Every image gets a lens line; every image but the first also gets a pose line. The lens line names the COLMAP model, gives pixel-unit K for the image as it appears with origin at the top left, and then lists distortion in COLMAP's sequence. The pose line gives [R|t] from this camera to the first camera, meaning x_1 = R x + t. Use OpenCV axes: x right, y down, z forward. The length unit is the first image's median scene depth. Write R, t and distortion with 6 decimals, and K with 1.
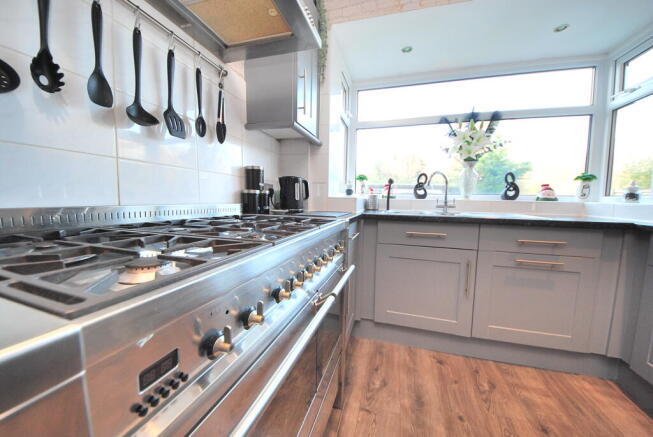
lens RADIAL K [[230.4, 0, 326.9], [0, 230.4, 218.3], [0, 0, 1]] dist [-0.004075, -0.003887]
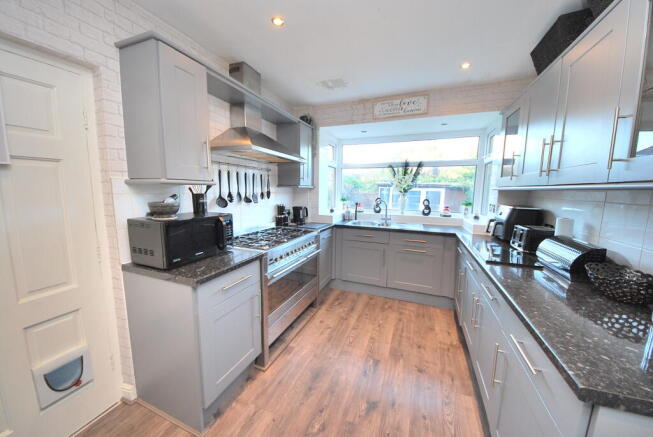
lens RADIAL K [[230.4, 0, 324.0], [0, 230.4, 218.7], [0, 0, 1]] dist [-0.004075, -0.003887]
pose [[0.994591, 0.009569, -0.103427, 0.255397], [-0.004878, 0.998952, 0.045510, -0.151565], [0.103754, -0.044760, 0.993595, -0.919763]]
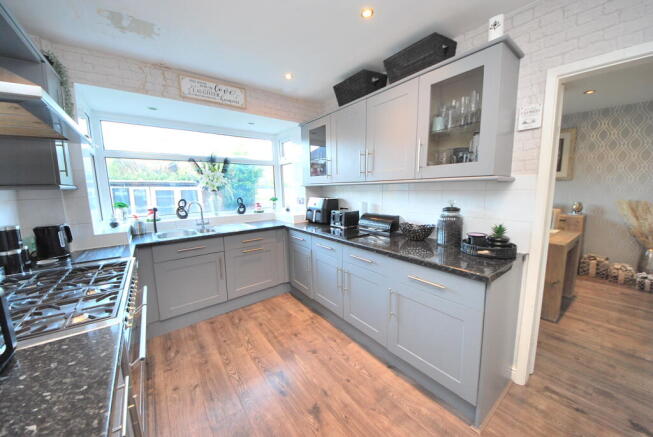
lens RADIAL K [[230.4, 0, 330.3], [0, 230.4, 218.5], [0, 0, 1]] dist [-0.004075, -0.003887]
pose [[0.574711, -0.136034, 0.806971, -0.223117], [0.091303, 0.990589, 0.101963, -0.183426], [-0.813247, 0.015079, 0.581723, -0.589676]]
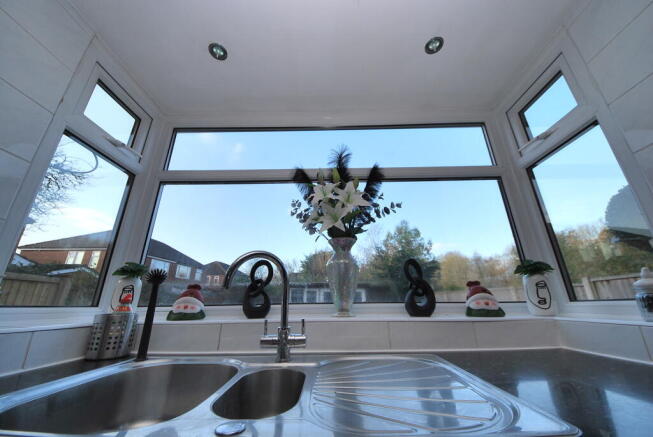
lens RADIAL K [[230.4, 0, 321.0], [0, 230.4, 220.6], [0, 0, 1]] dist [-0.004075, -0.003887]
pose [[0.970475, 0.048258, 0.236324, 0.540410], [0.049203, 0.919571, -0.389831, -0.100048], [-0.236129, 0.389950, 0.890046, 0.626097]]
